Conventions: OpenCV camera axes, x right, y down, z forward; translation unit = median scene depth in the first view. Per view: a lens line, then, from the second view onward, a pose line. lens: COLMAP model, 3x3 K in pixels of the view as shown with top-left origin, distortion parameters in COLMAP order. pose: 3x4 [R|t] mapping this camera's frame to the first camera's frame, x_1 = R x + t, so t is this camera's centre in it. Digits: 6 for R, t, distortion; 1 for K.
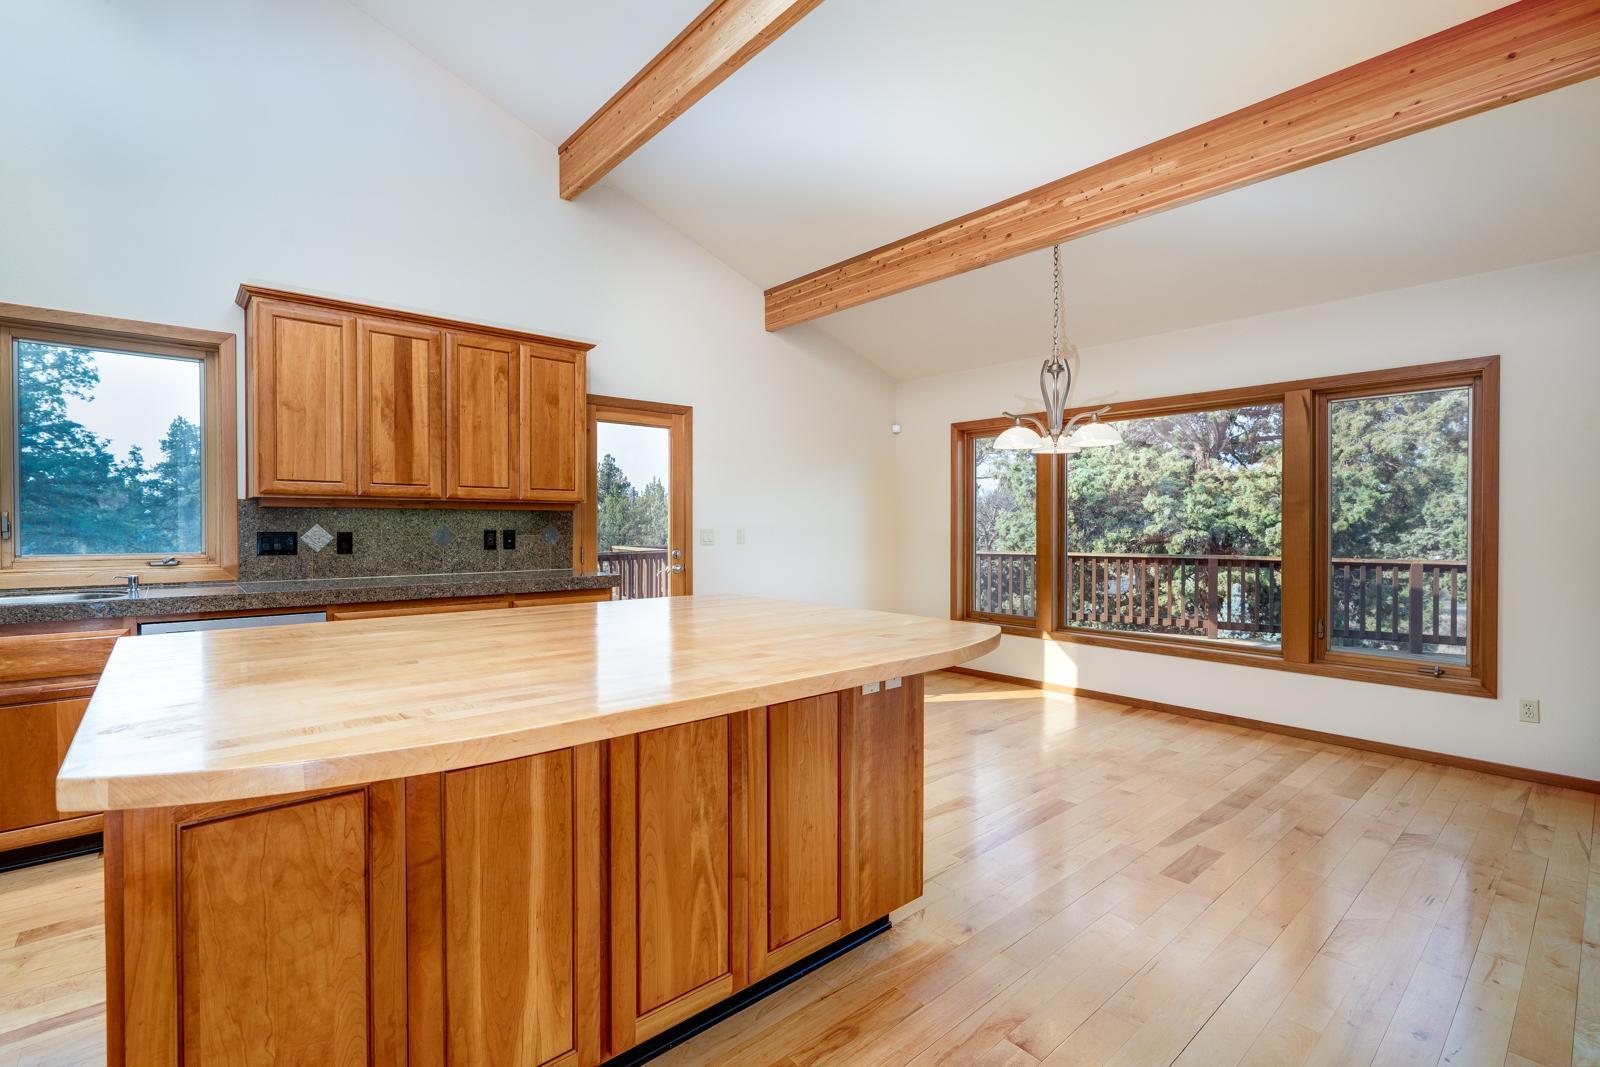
lens RADIAL K [[724.5, 0, 795.5], [0, 724.5, 530.2], [0, 0, 1]] dist [-0.002325, 0.000660]
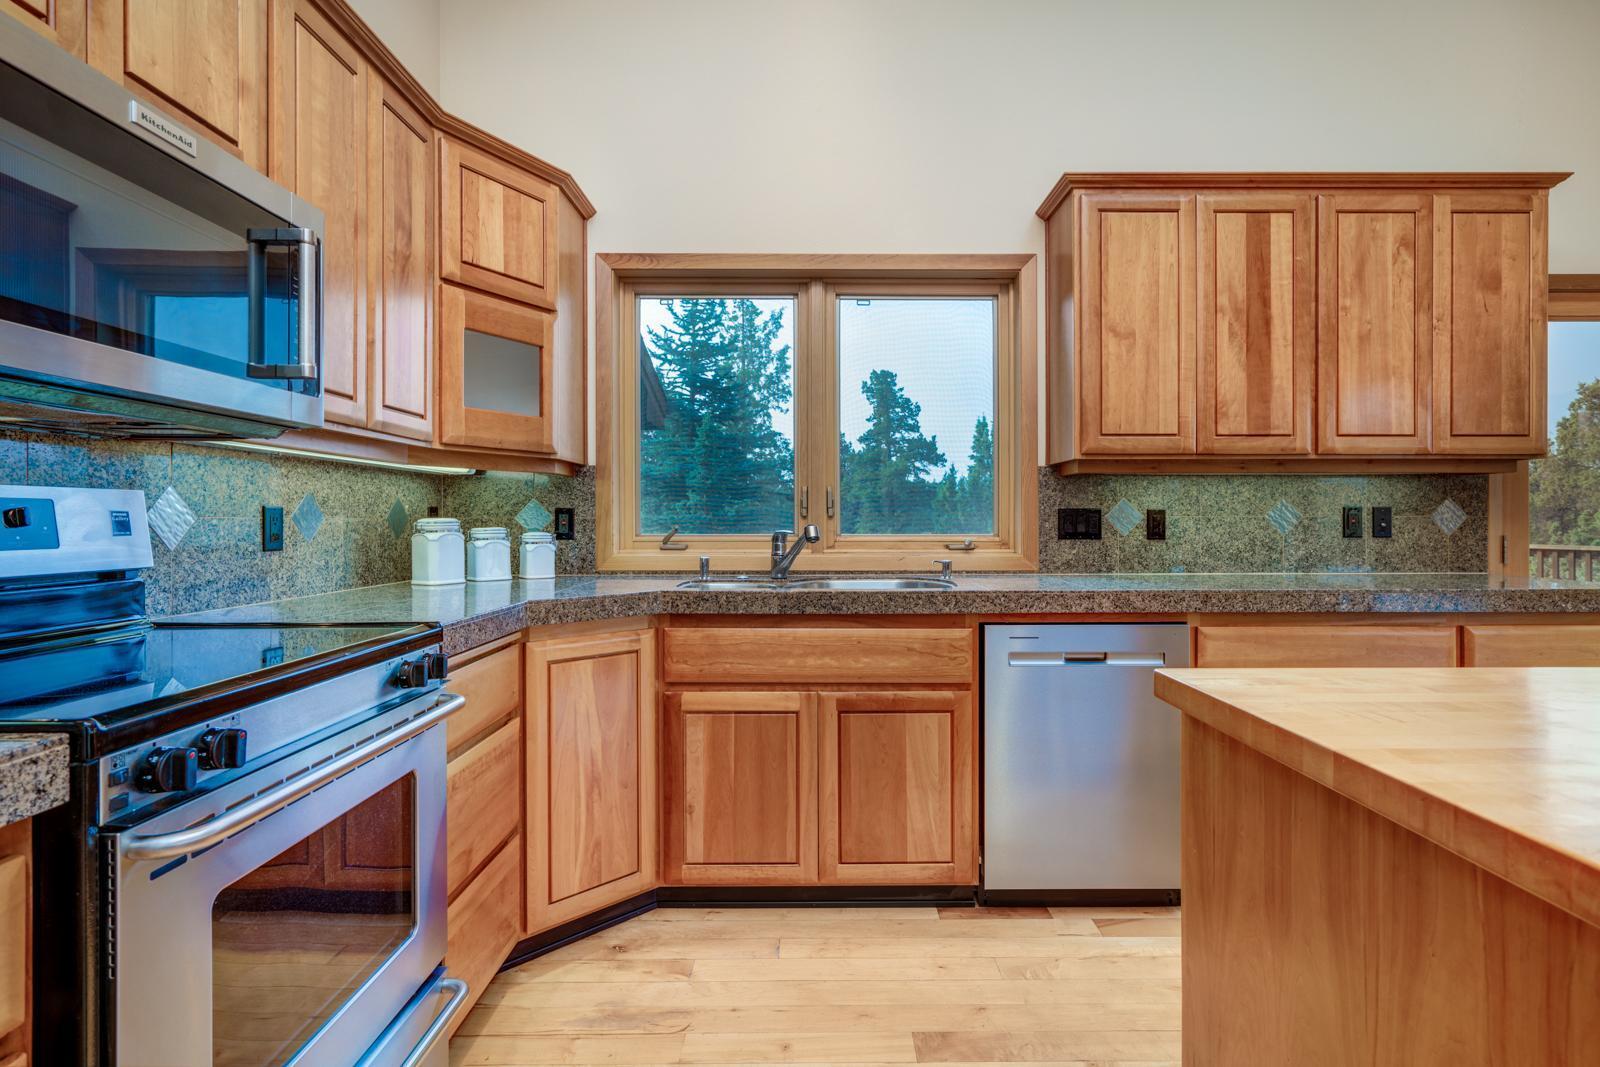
lens RADIAL K [[799.3, 0, 821.5], [0, 799.3, 521.1], [0, 0, 1]] dist [0.000146, -0.000103]
pose [[0.761112, -0.000415, -0.648621, -0.309028], [-0.003257, 0.999985, -0.004461, 0.016174], [0.648613, 0.005508, 0.761099, 0.156003]]
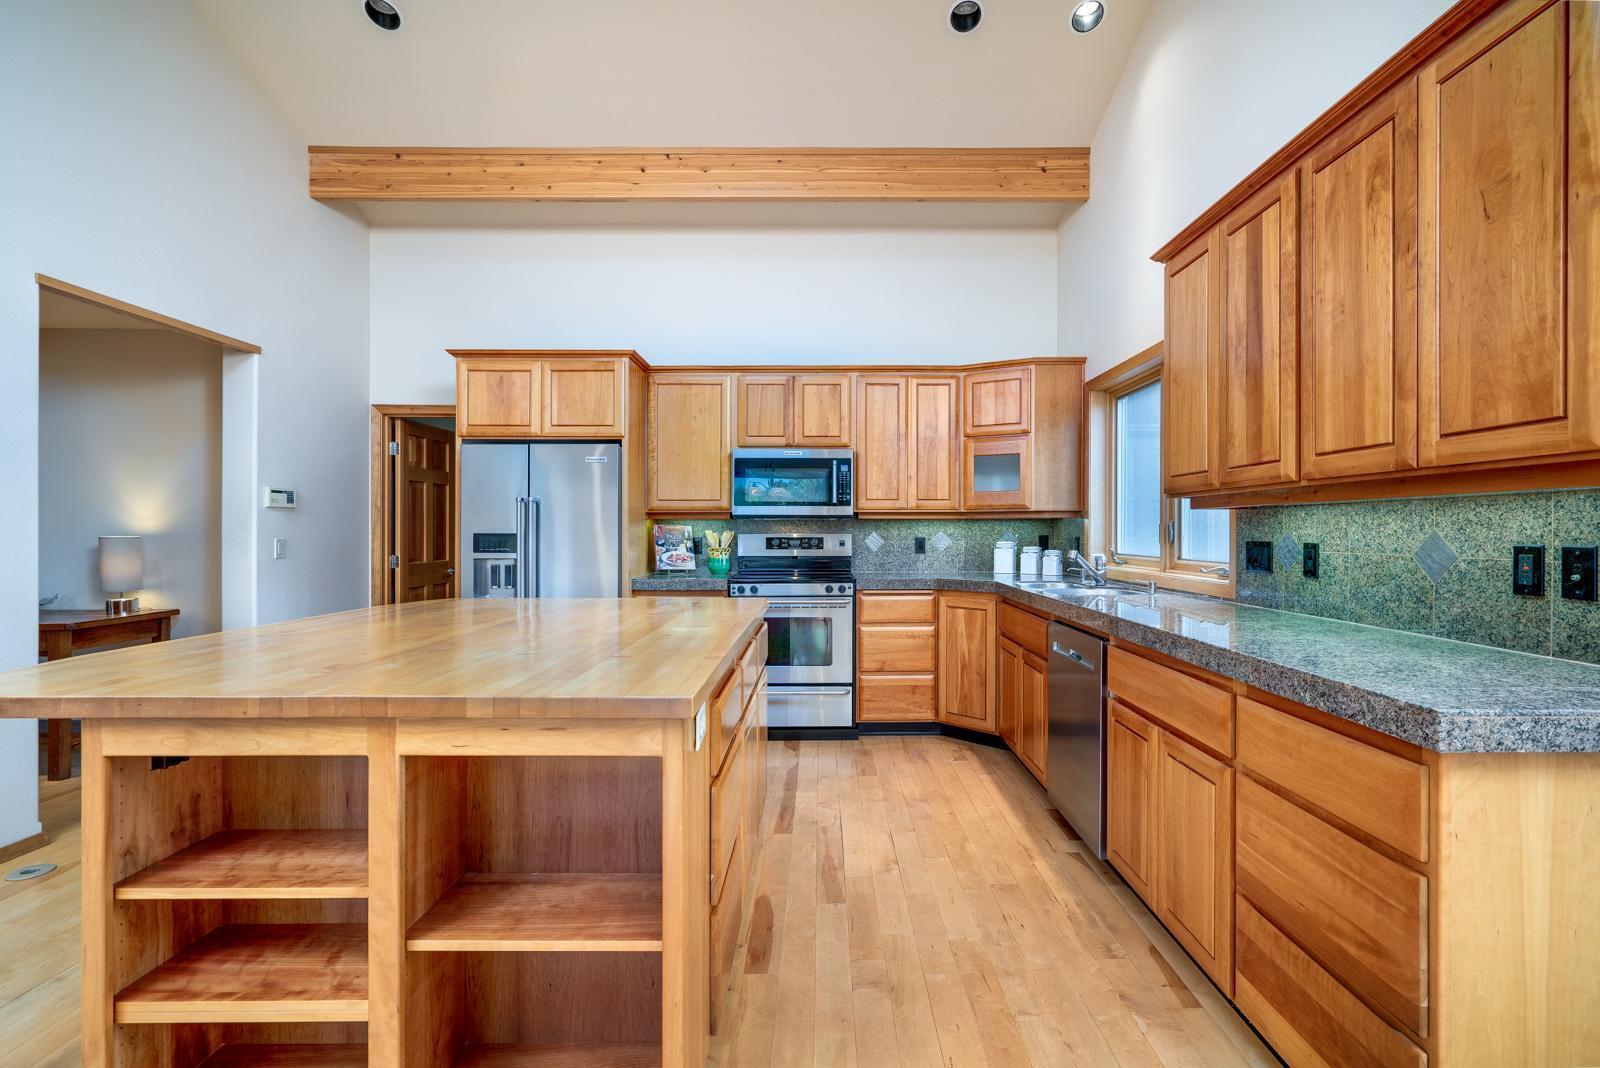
lens RADIAL K [[726.1, 0, 824.7], [0, 726.1, 530.7], [0, 0, 1]] dist [-0.001423, 0.000688]
pose [[-0.648235, -0.001124, -0.761439, 0.119185], [-0.006516, 0.999970, 0.004070, -0.007146], [0.761412, 0.007600, -0.648223, 0.929341]]
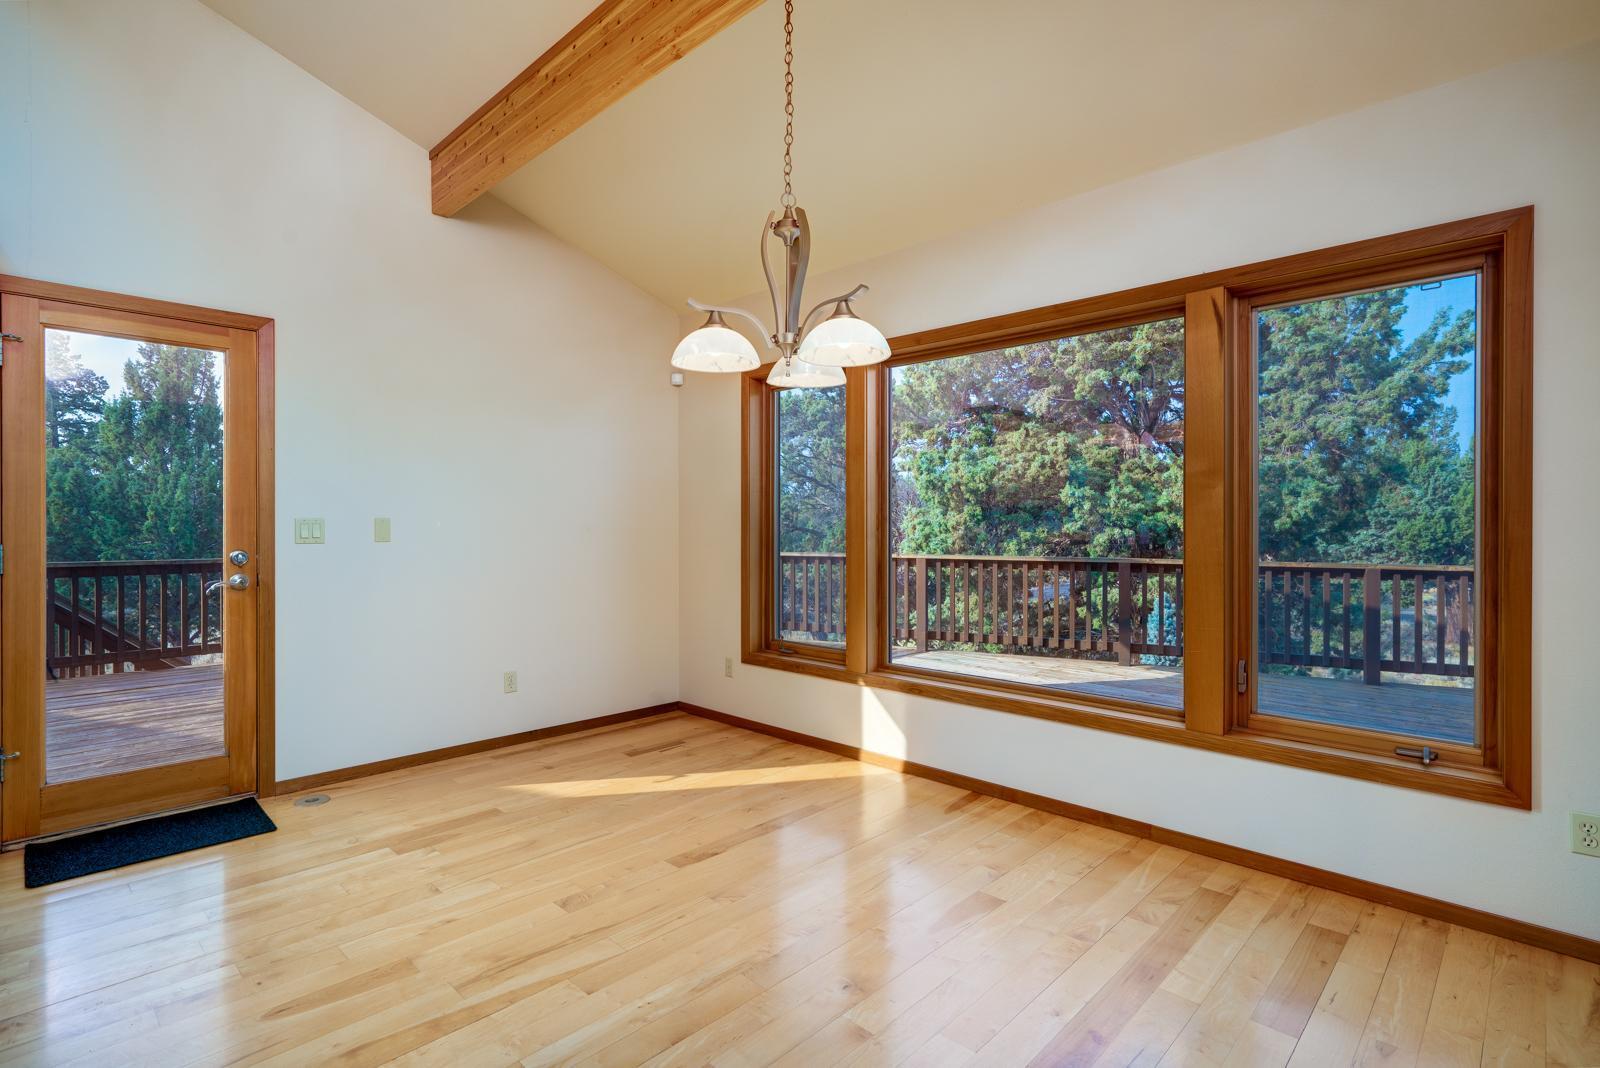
lens RADIAL K [[773.9, 0, 794.2], [0, 773.9, 526.4], [0, 0, 1]] dist [0.001399, 0.000090]
pose [[0.996874, 0.001140, 0.079004, 0.293953], [-0.000561, 0.999973, -0.007355, 0.012330], [-0.079010, 0.007288, 0.996847, 0.372477]]
